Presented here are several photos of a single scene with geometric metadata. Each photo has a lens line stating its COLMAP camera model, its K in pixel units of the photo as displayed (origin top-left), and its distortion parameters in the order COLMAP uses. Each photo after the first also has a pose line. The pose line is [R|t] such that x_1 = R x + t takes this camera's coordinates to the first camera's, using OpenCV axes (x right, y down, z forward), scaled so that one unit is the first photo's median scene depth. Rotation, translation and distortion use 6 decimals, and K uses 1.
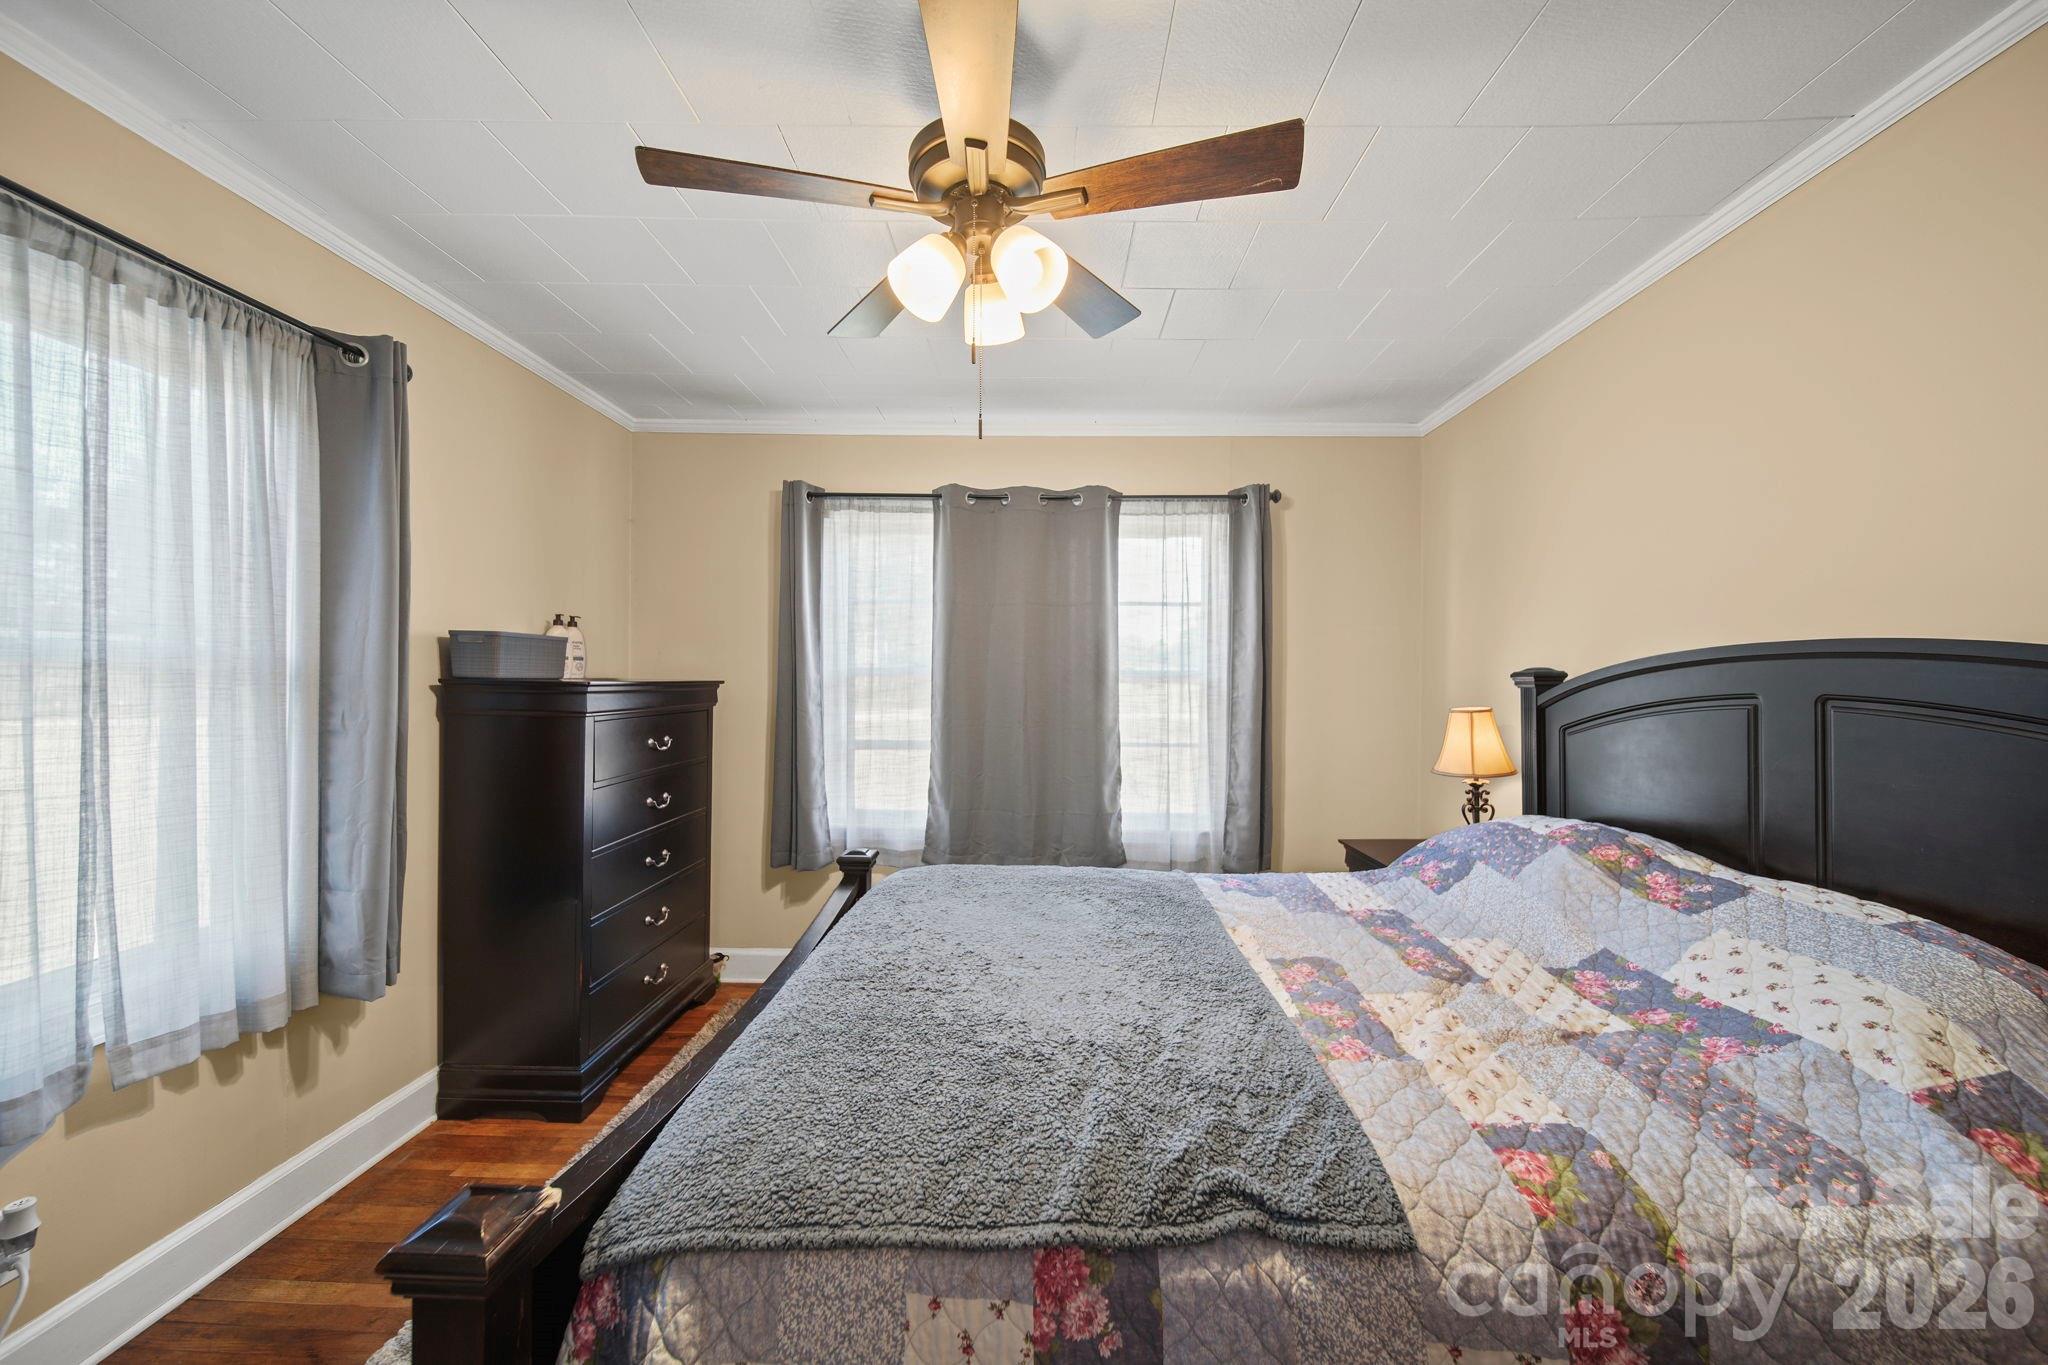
lens RADIAL K [[730.4, 0, 1026.5], [0, 730.4, 681.1], [0, 0, 1]] dist [-0.002974, -0.000244]
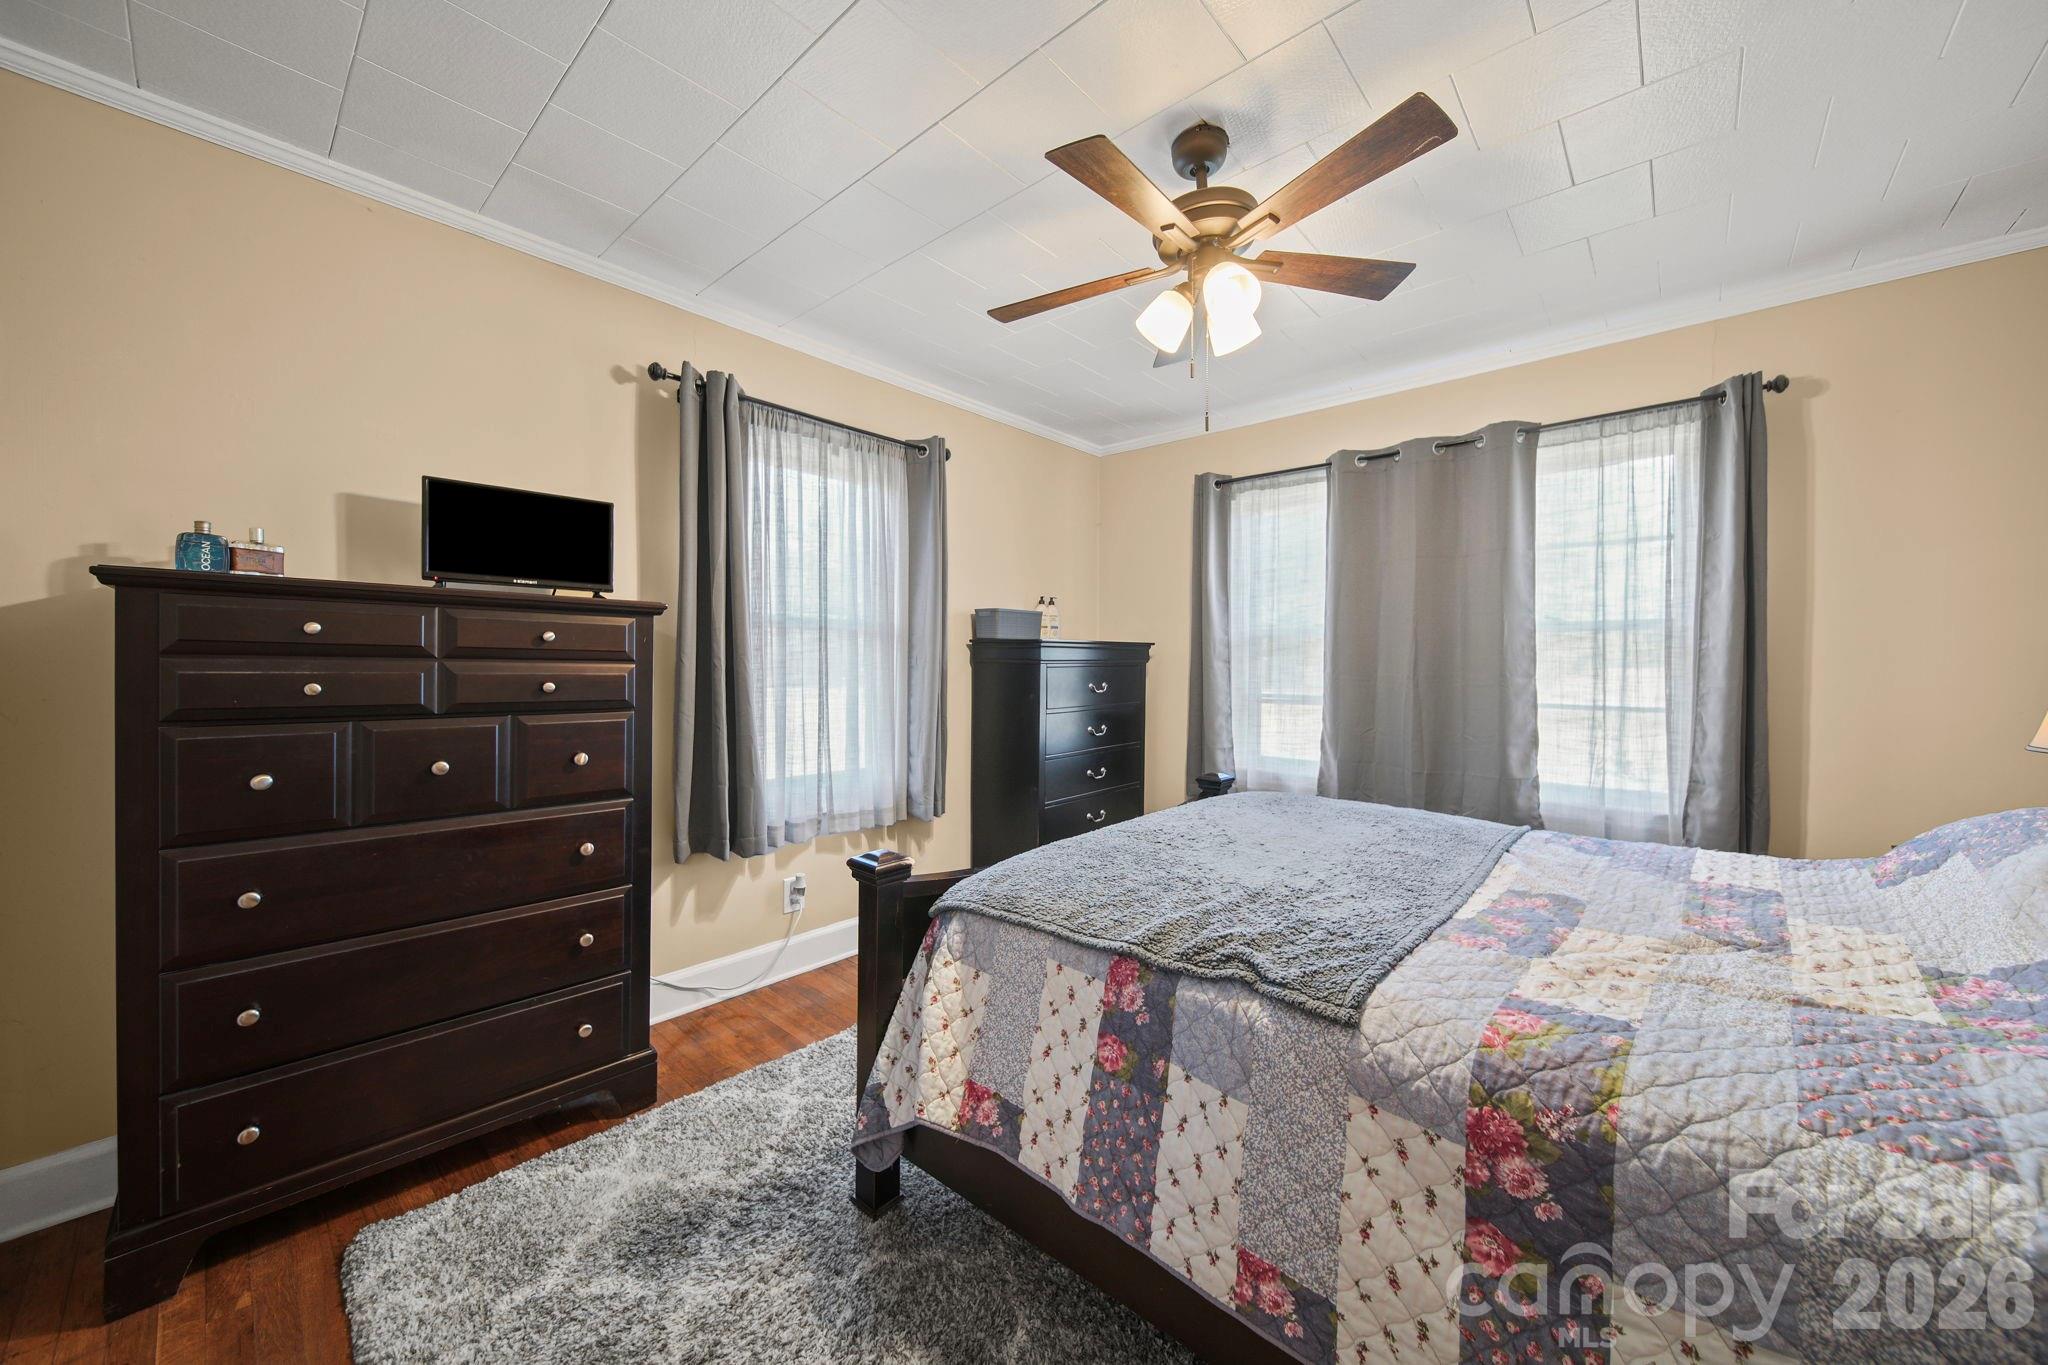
lens RADIAL K [[737.5, 0, 1028.5], [0, 737.5, 666.4], [0, 0, 1]] dist [-0.000971, -0.000072]
pose [[0.750660, -0.000802, -0.660689, 0.440060], [0.000016, 0.999999, -0.001195, 0.070412], [0.660689, 0.000887, 0.750659, -0.156830]]
